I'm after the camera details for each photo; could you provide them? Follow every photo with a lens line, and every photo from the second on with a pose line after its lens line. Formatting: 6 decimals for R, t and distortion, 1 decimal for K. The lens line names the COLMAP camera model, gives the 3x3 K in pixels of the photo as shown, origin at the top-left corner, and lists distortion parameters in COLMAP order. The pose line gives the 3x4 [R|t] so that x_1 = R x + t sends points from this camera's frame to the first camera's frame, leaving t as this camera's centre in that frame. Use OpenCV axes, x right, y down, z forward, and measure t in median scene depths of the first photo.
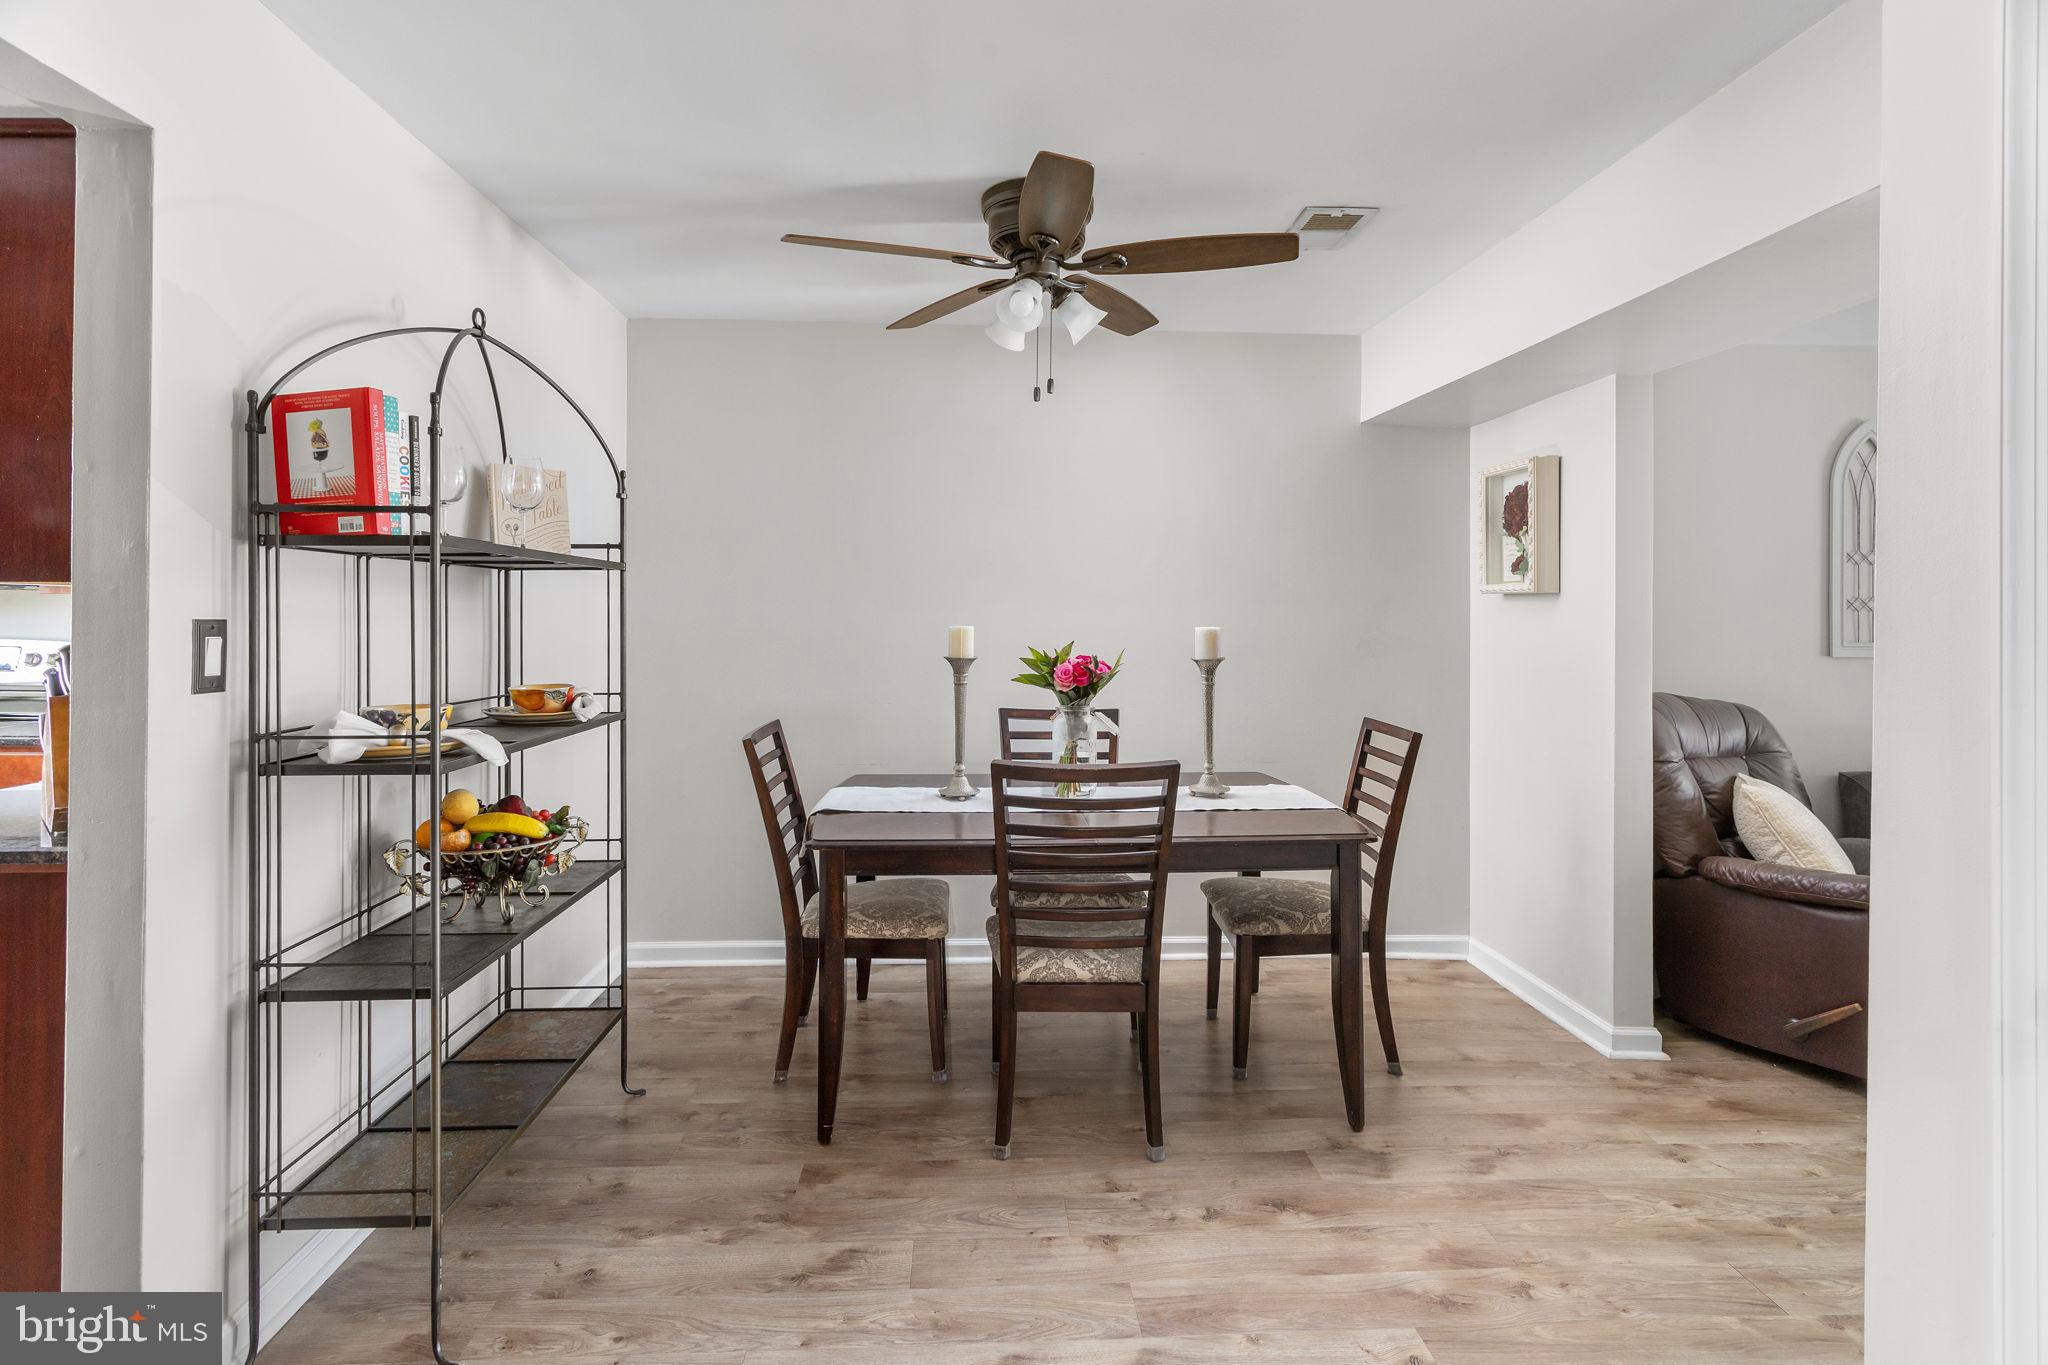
lens RADIAL K [[995.8, 0, 1016.5], [0, 995.8, 613.8], [0, 0, 1]] dist [0.002073, 0.000811]
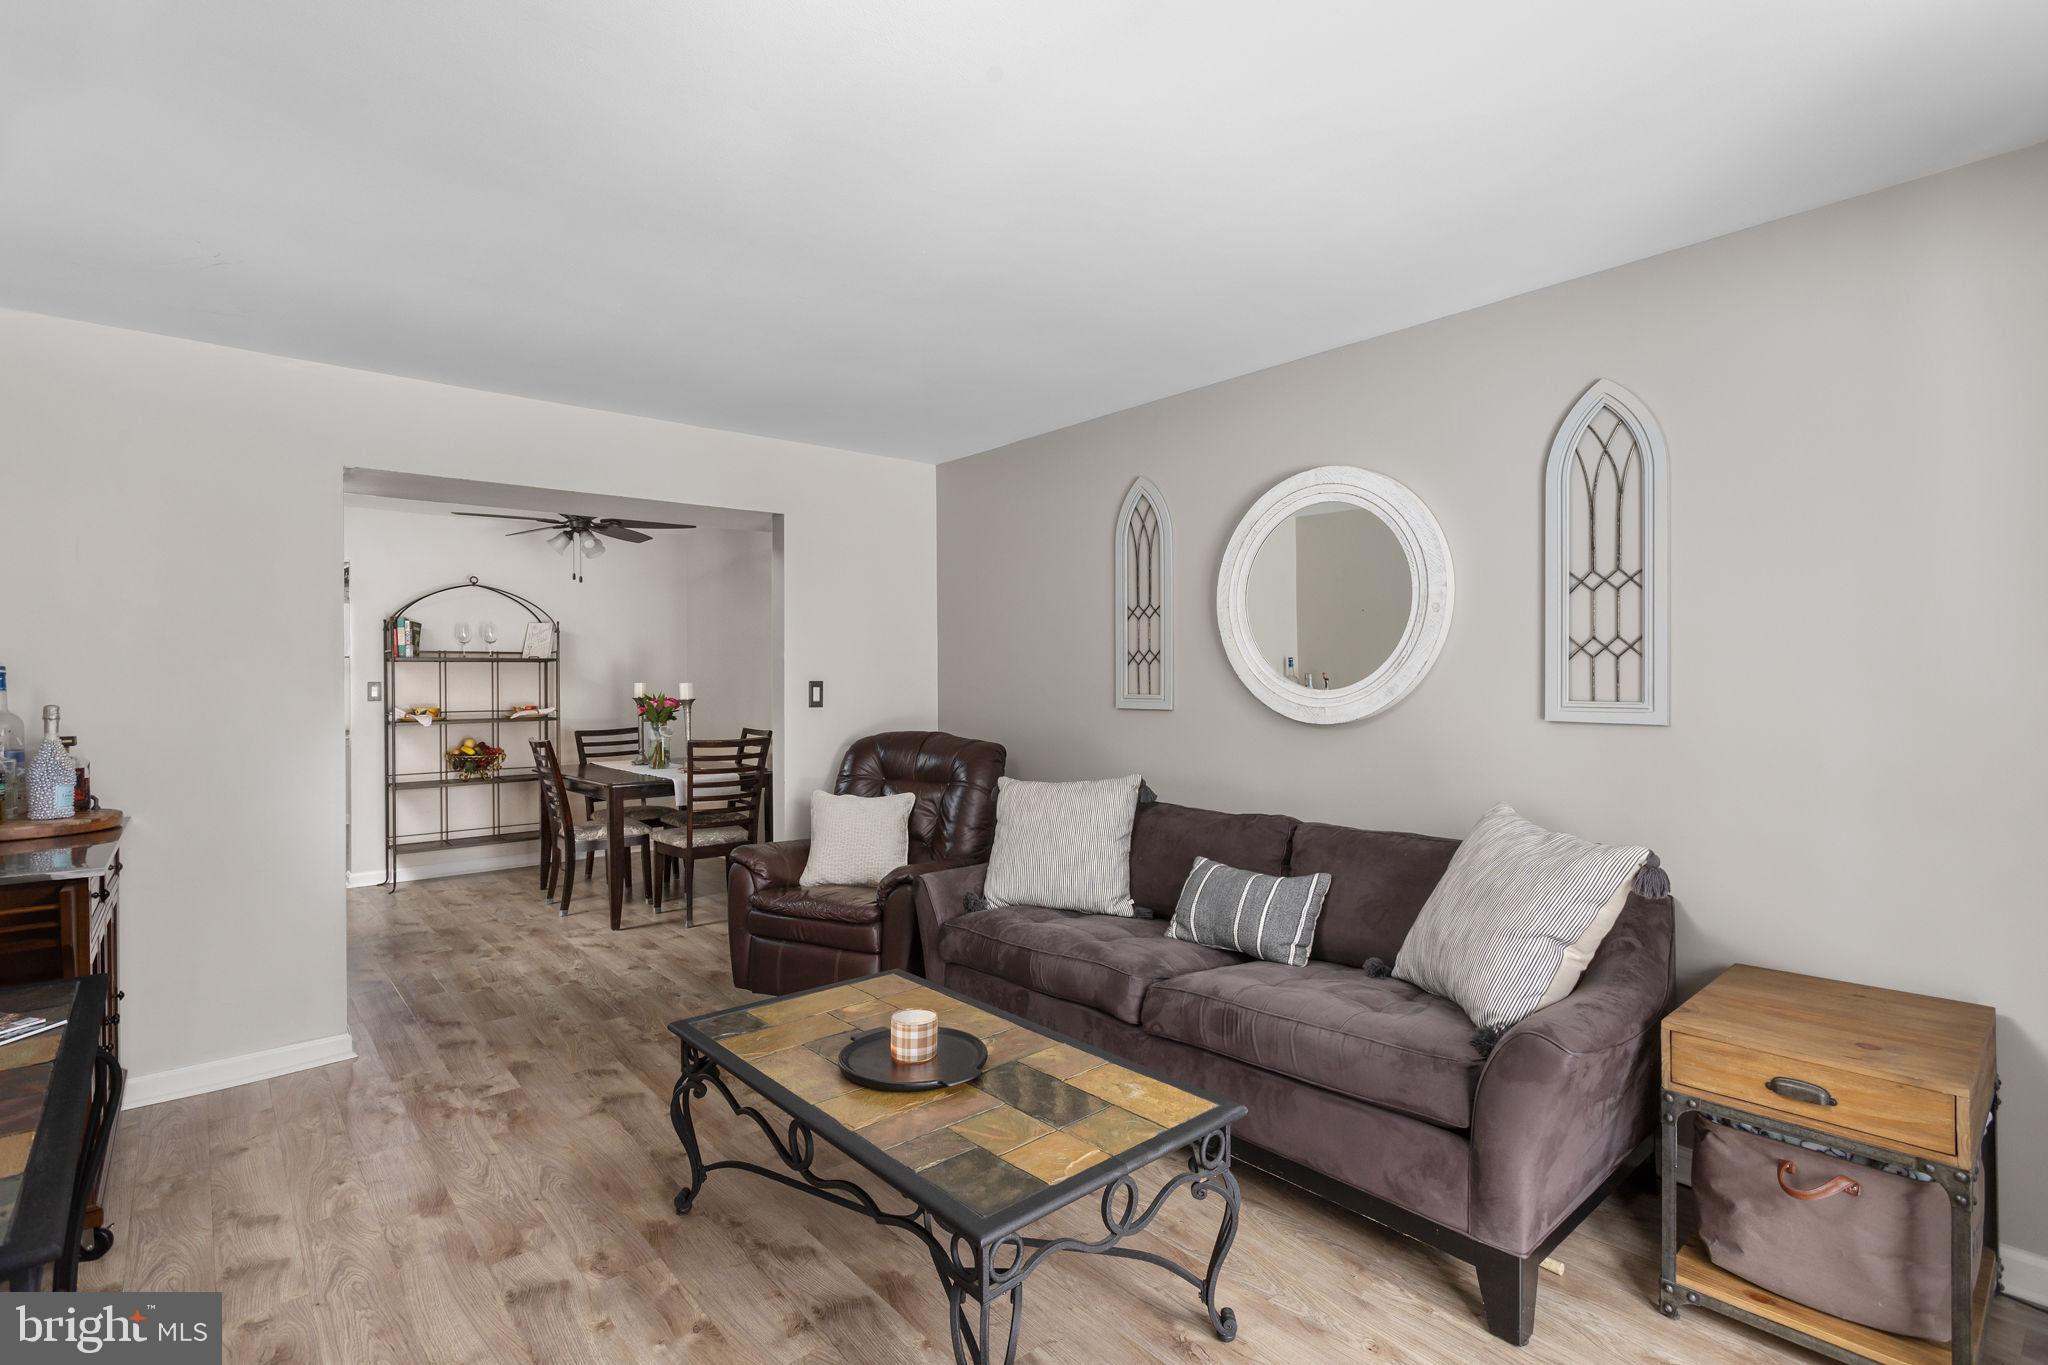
lens RADIAL K [[995.8, 0, 1018.7], [0, 995.8, 683.8], [0, 0, 1]] dist [0.002073, 0.000811]
pose [[0.605716, -0.002633, -0.795677, 2.595504], [0.014517, 0.999865, 0.007743, 0.010438], [0.795549, -0.016241, 0.605672, 0.459127]]
